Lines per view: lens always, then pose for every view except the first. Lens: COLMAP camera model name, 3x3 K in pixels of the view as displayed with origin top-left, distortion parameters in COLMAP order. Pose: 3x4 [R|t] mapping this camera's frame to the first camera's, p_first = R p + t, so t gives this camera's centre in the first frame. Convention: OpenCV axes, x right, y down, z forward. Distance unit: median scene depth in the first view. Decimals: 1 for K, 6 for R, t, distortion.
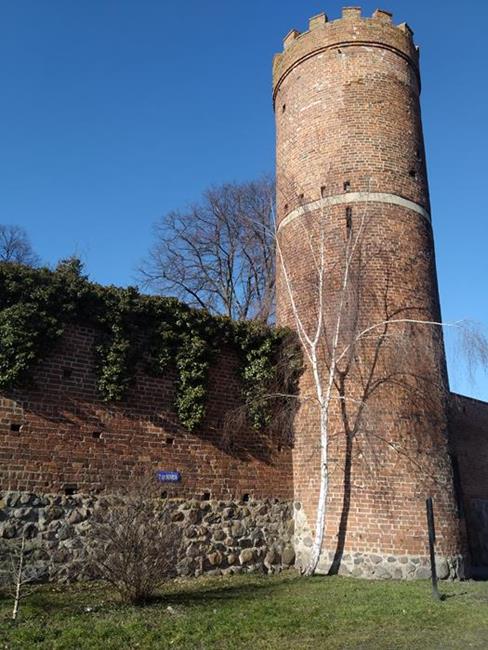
lens RADIAL K [[507.6, 0, 243.4], [0, 507.6, 321.4], [0, 0, 1]] dist [0.073775, -0.105772]
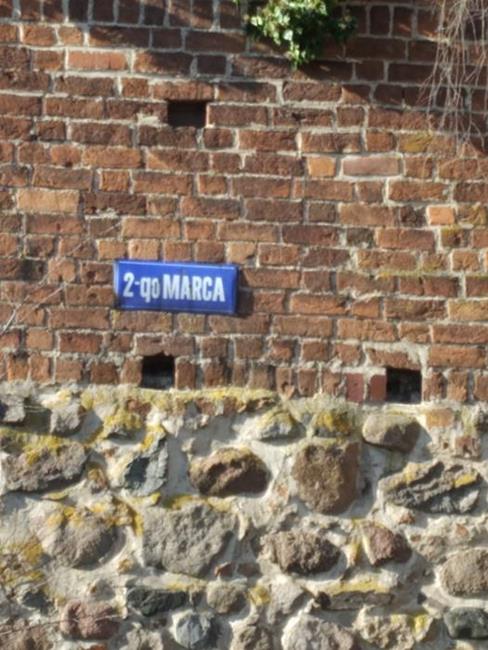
lens RADIAL K [[507.6, 0, 245.1], [0, 507.6, 326.6], [0, 0, 1]] dist [0.073775, -0.105772]
pose [[0.821454, 0.031355, -0.569412, -0.010201], [0.163595, 0.943564, 0.287966, 0.254897], [0.546306, -0.329703, 0.769965, 0.820636]]
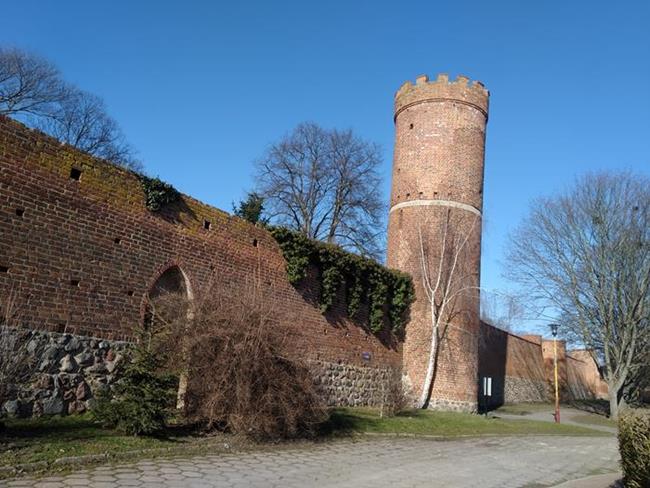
lens RADIAL K [[507.6, 0, 335.6], [0, 507.6, 233.6], [0, 0, 1]] dist [0.073775, -0.105772]
pose [[0.932115, 0.150597, 0.329366, -0.914109], [-0.187681, 0.978660, 0.083666, -0.274998], [-0.309738, -0.139803, 0.940488, -0.669577]]
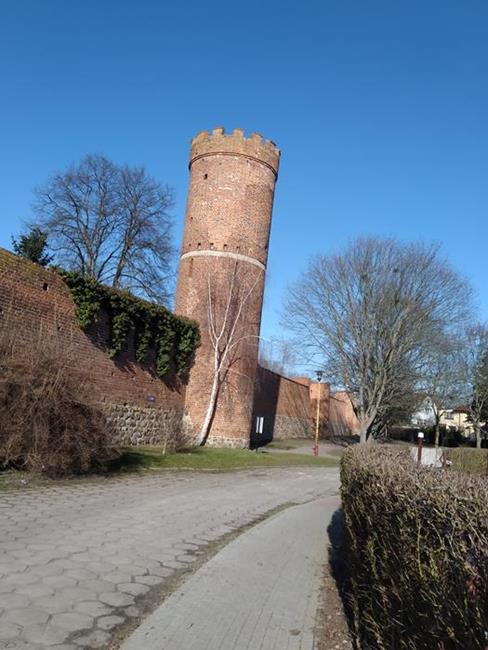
lens RADIAL K [[507.6, 0, 242.6], [0, 507.6, 320.2], [0, 0, 1]] dist [0.073775, -0.105772]
pose [[0.818057, 0.160817, 0.552196, -0.966967], [-0.265424, 0.957319, 0.114414, -0.303422], [-0.510229, -0.240163, 0.825826, -0.733303]]
